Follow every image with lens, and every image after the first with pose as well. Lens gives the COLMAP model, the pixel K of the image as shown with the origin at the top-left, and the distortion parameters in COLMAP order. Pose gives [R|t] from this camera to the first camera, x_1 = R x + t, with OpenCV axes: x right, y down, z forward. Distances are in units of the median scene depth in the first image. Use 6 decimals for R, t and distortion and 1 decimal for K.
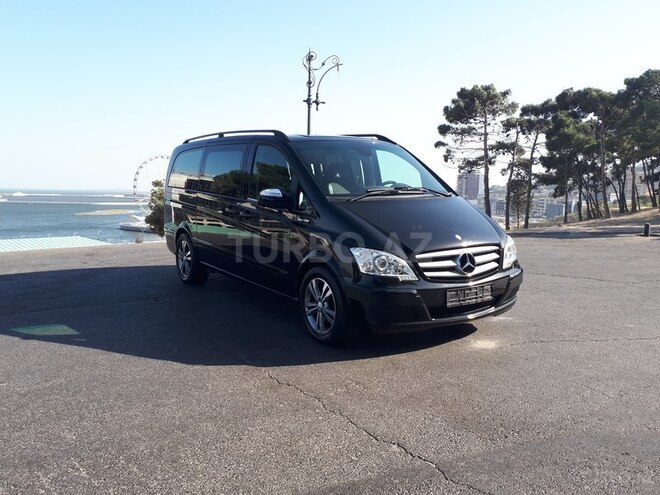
lens RADIAL K [[537.0, 0, 326.5], [0, 537.0, 245.5], [0, 0, 1]] dist [0.005923, -0.001187]
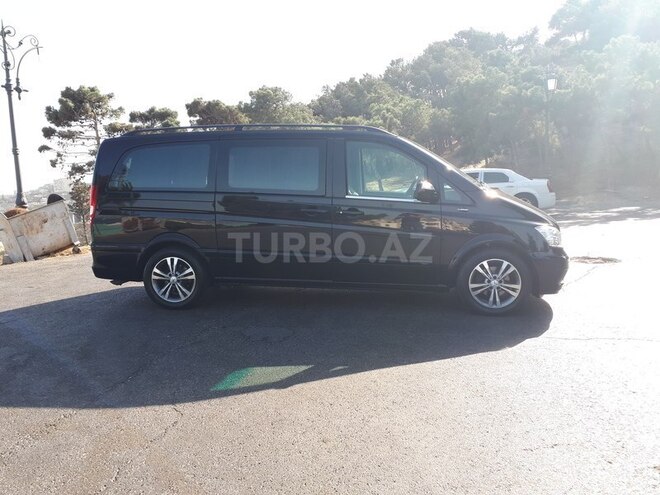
lens RADIAL K [[544.0, 0, 327.8], [0, 544.0, 249.4], [0, 0, 1]] dist [-0.044044, -0.010161]
pose [[0.687170, -0.100759, 0.719475, -0.297499], [0.106023, 0.993641, 0.037892, -0.010942], [-0.718719, 0.050243, 0.693483, 0.130037]]
